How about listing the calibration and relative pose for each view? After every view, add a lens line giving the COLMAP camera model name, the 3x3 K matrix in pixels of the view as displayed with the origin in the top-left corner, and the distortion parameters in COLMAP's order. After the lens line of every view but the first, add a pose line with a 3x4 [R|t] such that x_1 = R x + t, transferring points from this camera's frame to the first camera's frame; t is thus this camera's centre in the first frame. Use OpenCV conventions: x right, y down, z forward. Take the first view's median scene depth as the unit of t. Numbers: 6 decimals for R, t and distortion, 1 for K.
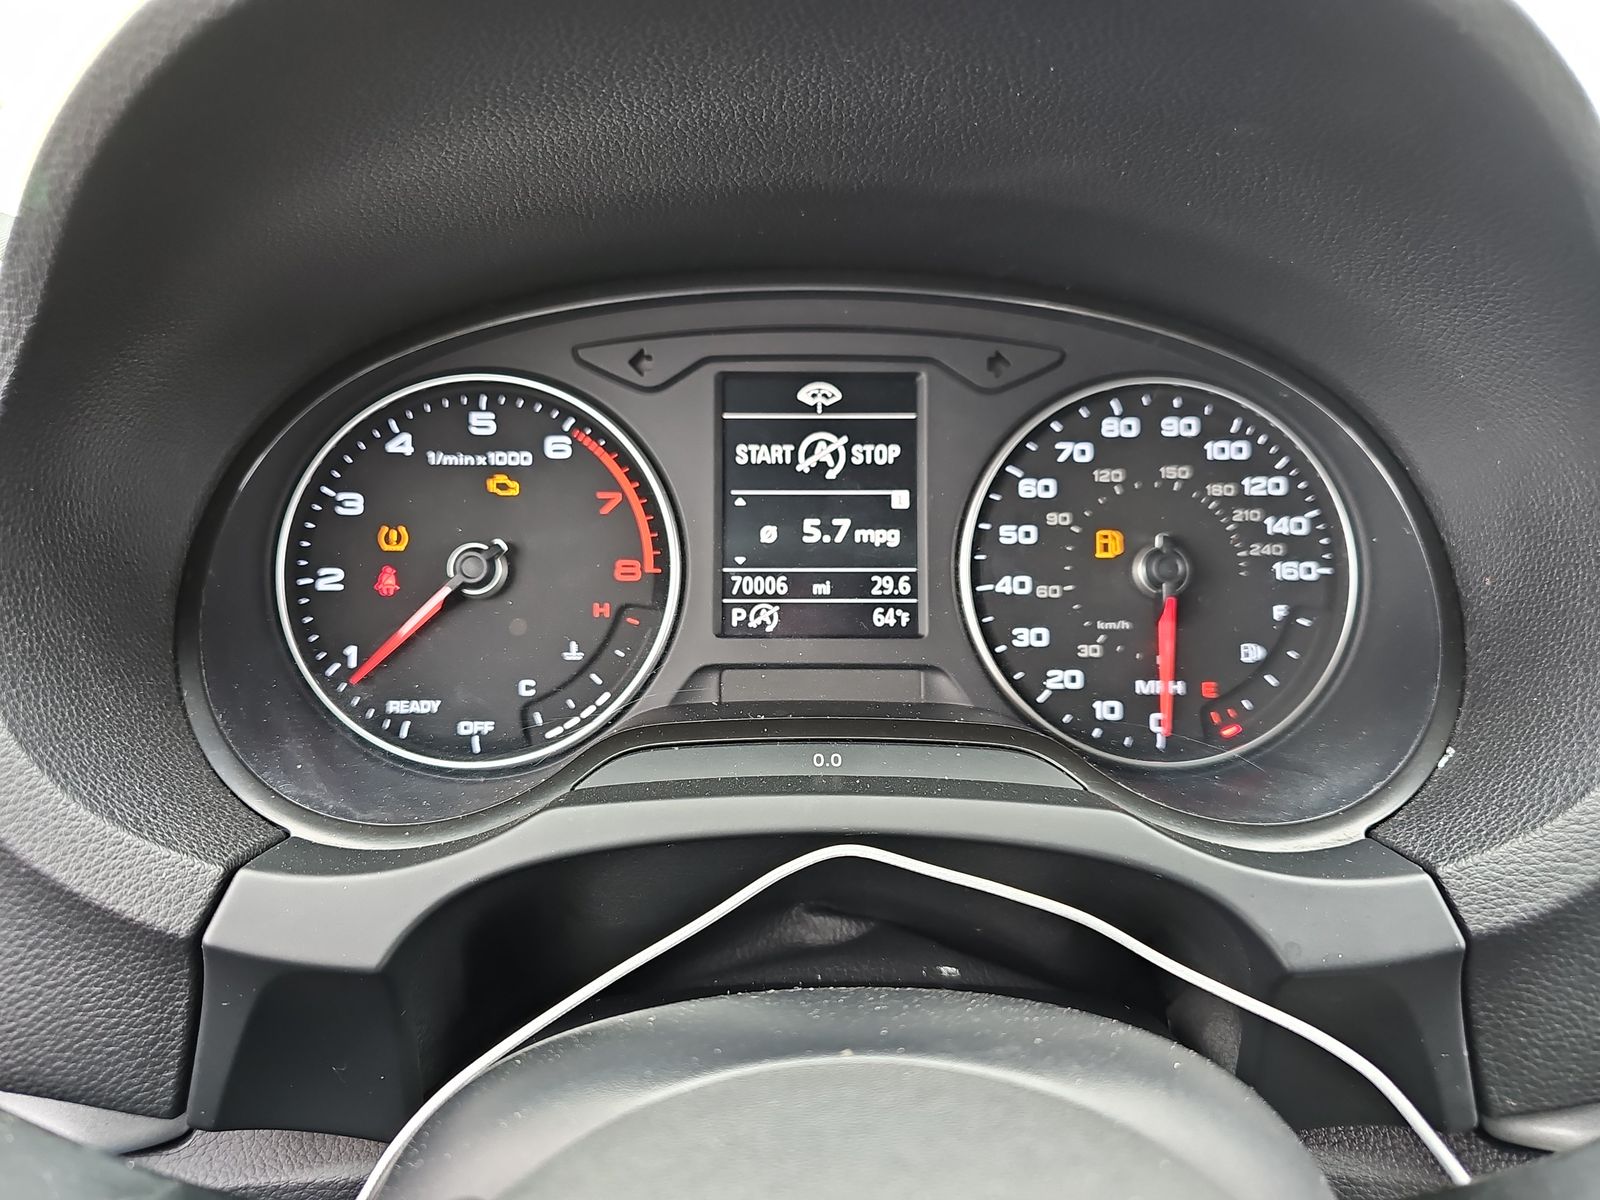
lens RADIAL K [[1083.4, 0, 800.0], [0, 1083.4, 600.0], [0, 0, 1]] dist [0.001811, -0.000364]
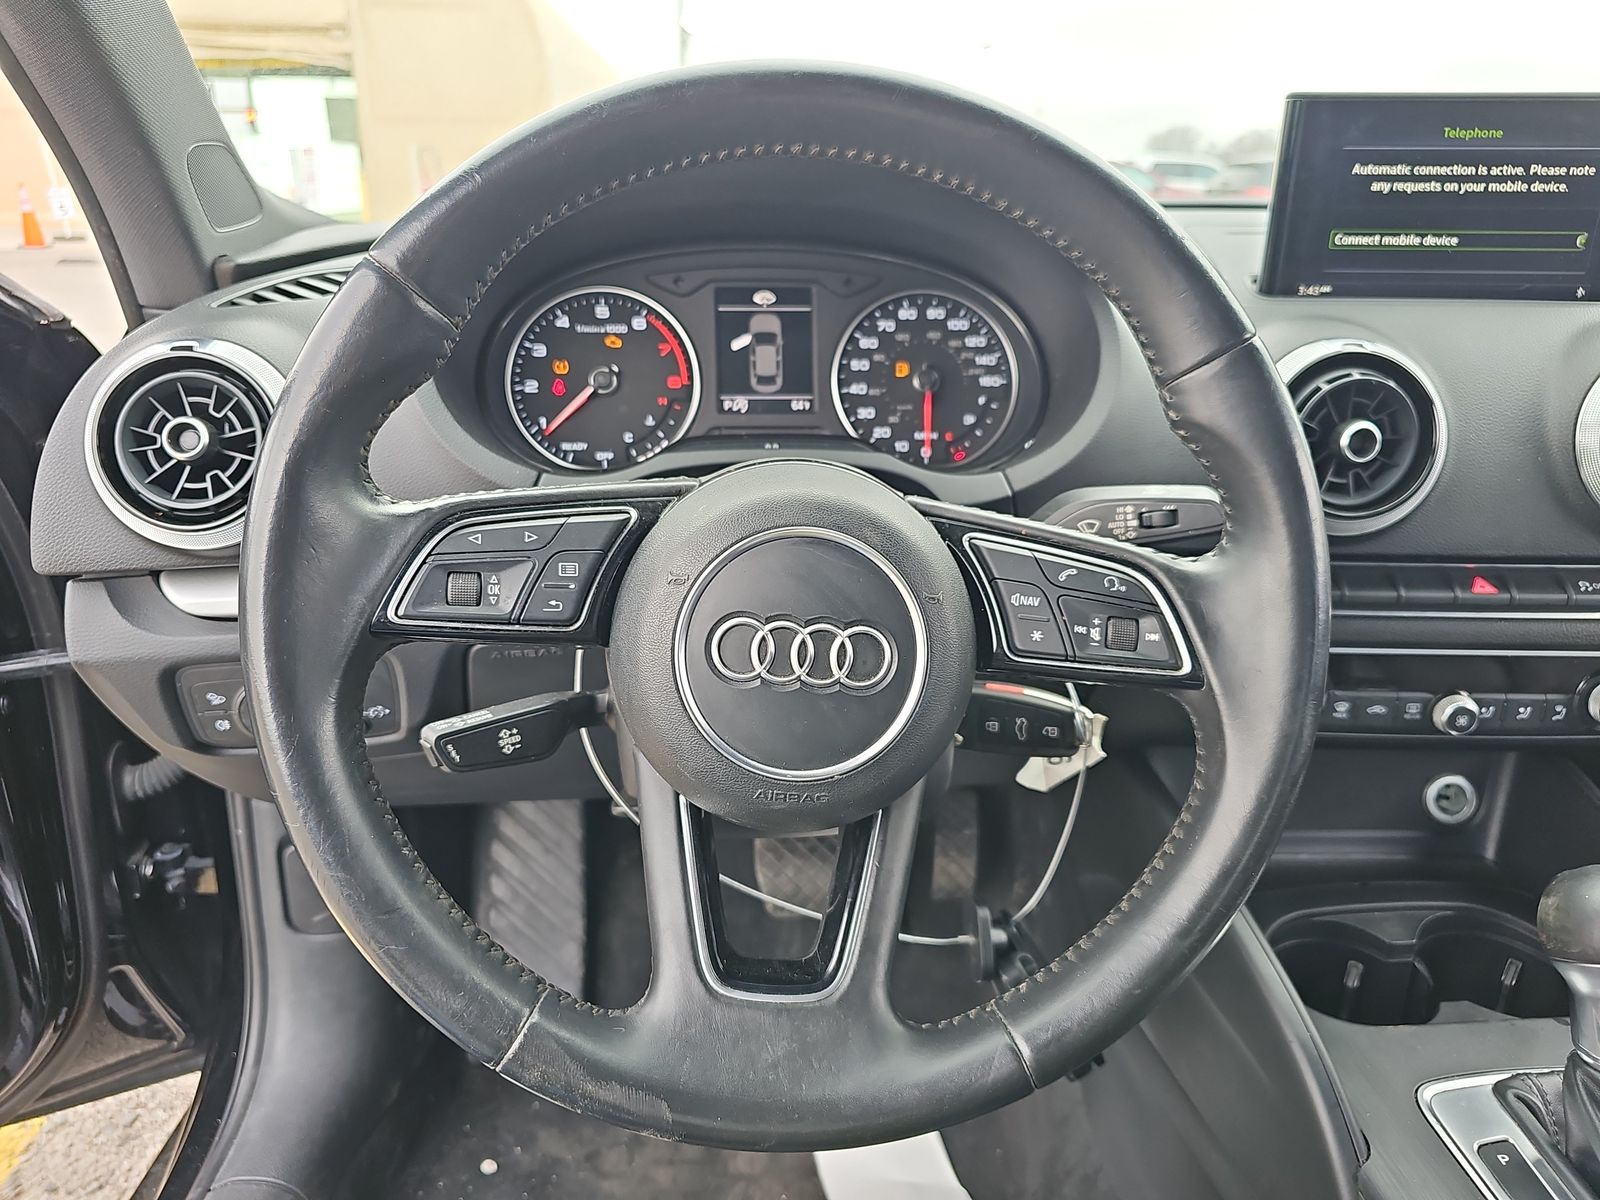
lens RADIAL K [[1063.5, 0, 800.0], [0, 1063.5, 600.0], [0, 0, 1]] dist [0.033386, -0.033171]
pose [[0.998346, -0.015748, 0.055297, -0.036932], [0.014144, 0.999472, 0.029264, 0.335567], [-0.055728, -0.028434, 0.998041, -1.080373]]
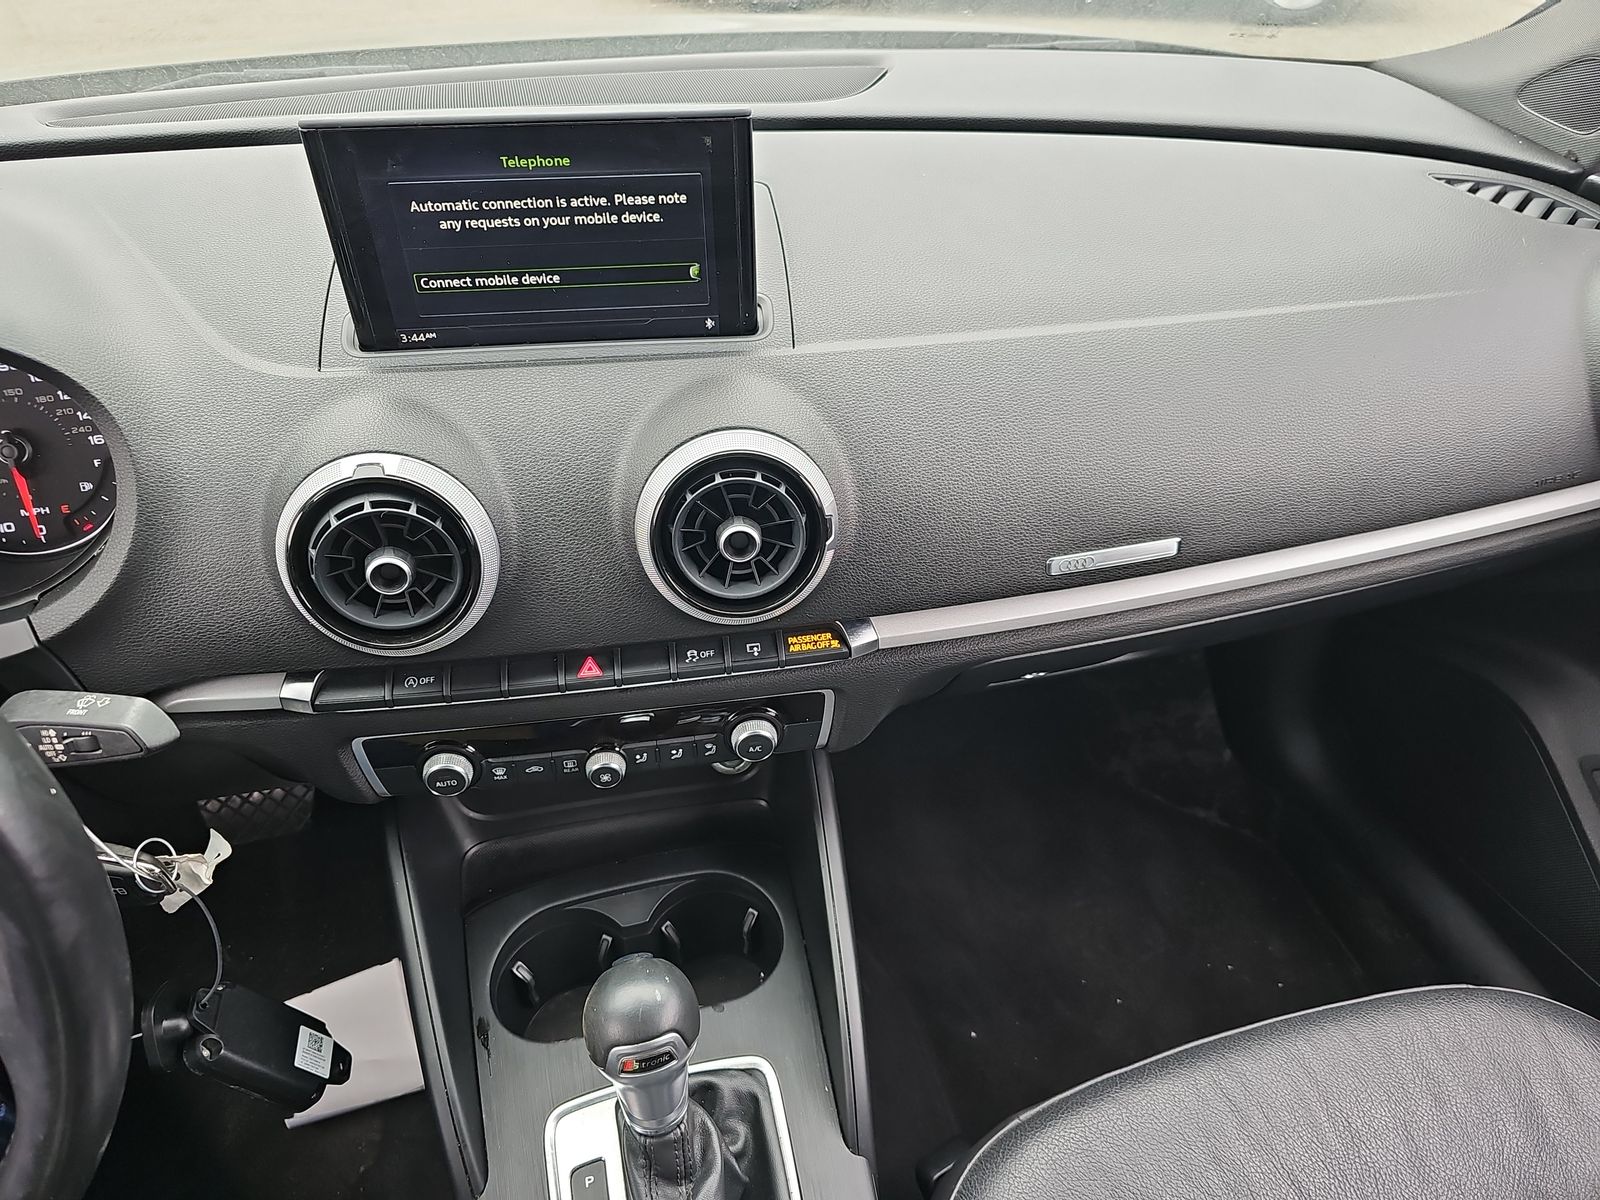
lens RADIAL K [[1063.5, 0, 800.0], [0, 1063.5, 600.0], [0, 0, 1]] dist [0.033386, -0.033171]
pose [[0.972546, -0.145361, 0.181725, 1.243738], [0.073451, 0.932737, 0.352997, -0.328591], [-0.220814, -0.329958, 0.917807, -1.021583]]
